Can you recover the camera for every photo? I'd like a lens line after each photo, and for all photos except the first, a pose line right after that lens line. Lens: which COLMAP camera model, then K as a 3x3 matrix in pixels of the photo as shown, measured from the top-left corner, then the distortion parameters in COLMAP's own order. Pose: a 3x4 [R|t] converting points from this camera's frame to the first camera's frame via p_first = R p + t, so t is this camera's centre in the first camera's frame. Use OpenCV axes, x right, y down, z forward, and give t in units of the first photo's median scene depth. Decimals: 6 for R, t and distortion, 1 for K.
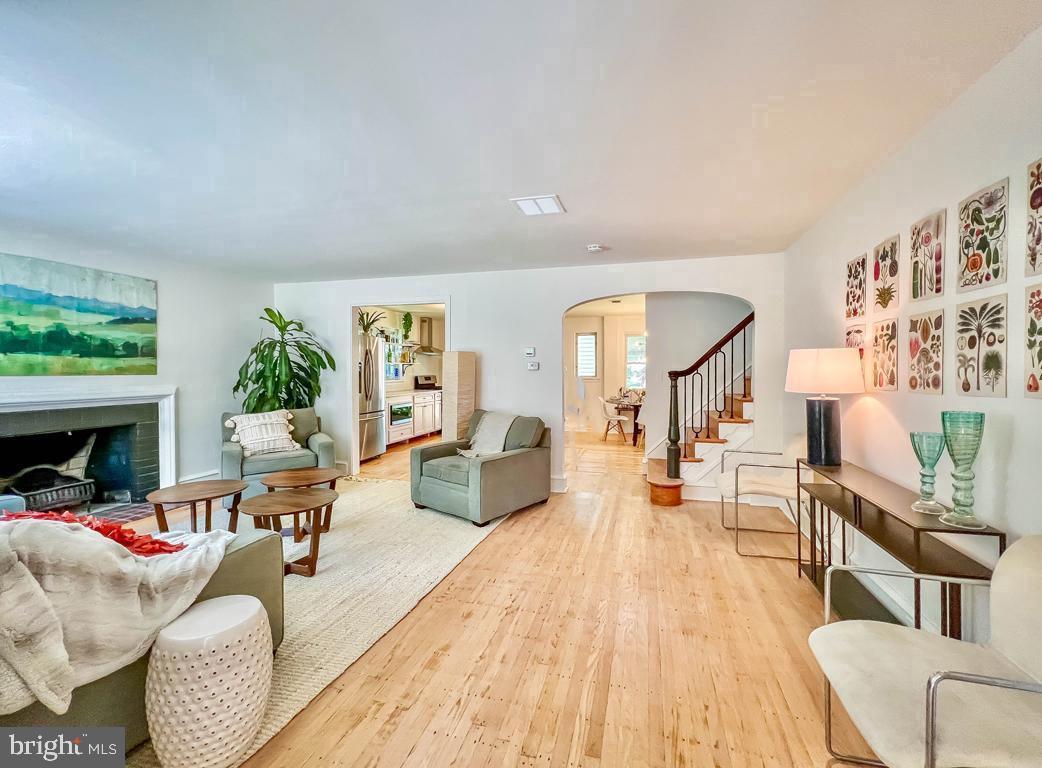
lens RADIAL K [[427.9, 0, 530.4], [0, 427.9, 373.9], [0, 0, 1]] dist [0.003189, 0.000118]
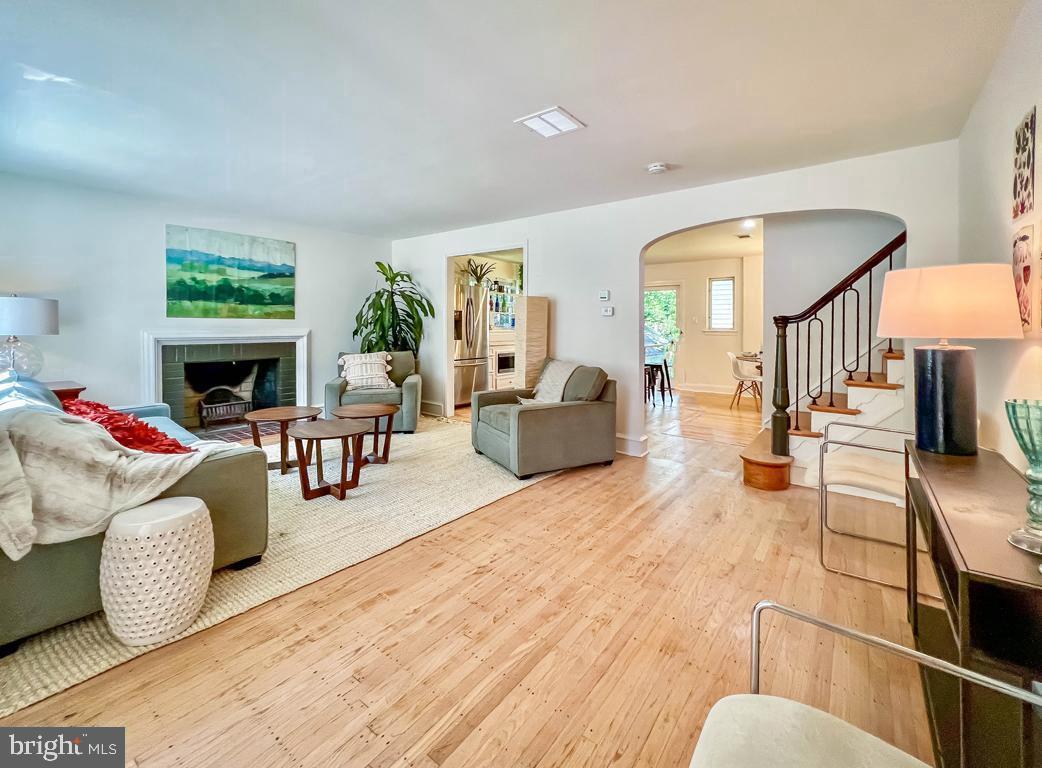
lens RADIAL K [[435.1, 0, 519.2], [0, 435.1, 327.8], [0, 0, 1]] dist [0.002211, 0.000259]
pose [[0.923240, 0.009814, -0.384098, 0.218370], [-0.010967, 0.999940, -0.000811, 0.022054], [0.384066, 0.004961, 0.923292, 0.102357]]
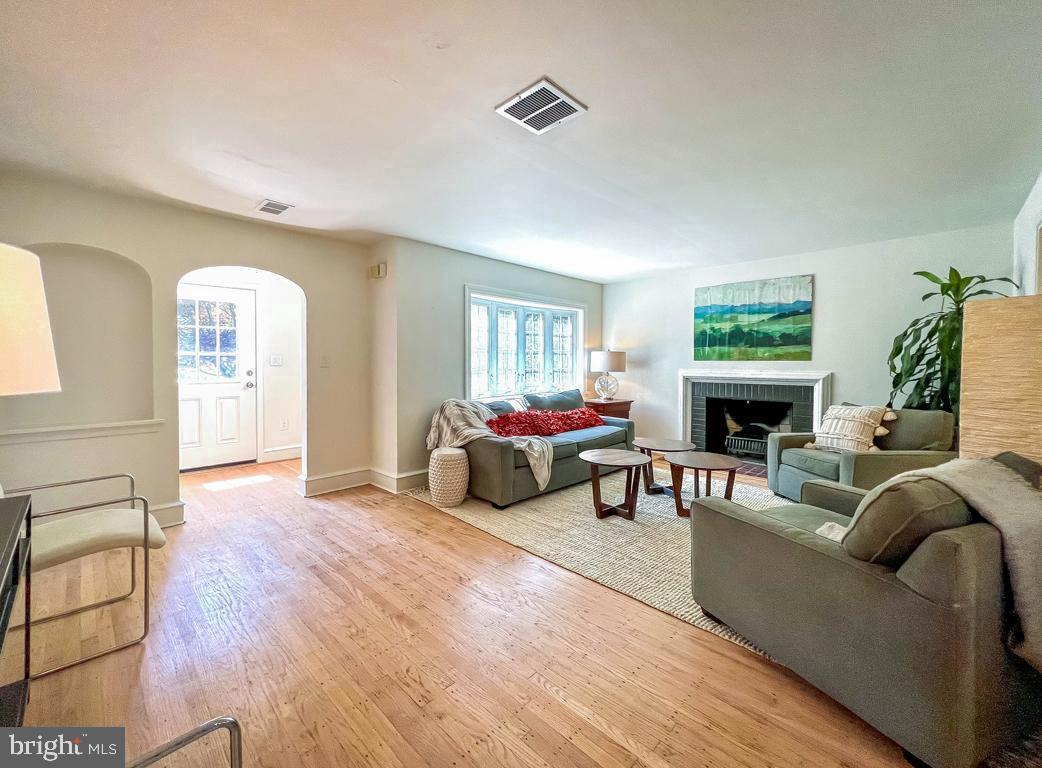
lens RADIAL K [[427.9, 0, 530.4], [0, 427.9, 373.9], [0, 0, 1]] dist [0.003189, 0.000118]
pose [[-0.465655, 0.024700, -0.884621, 0.460124], [-0.008701, 0.999434, 0.032486, 0.007248], [0.884923, 0.022824, -0.465177, 0.941264]]
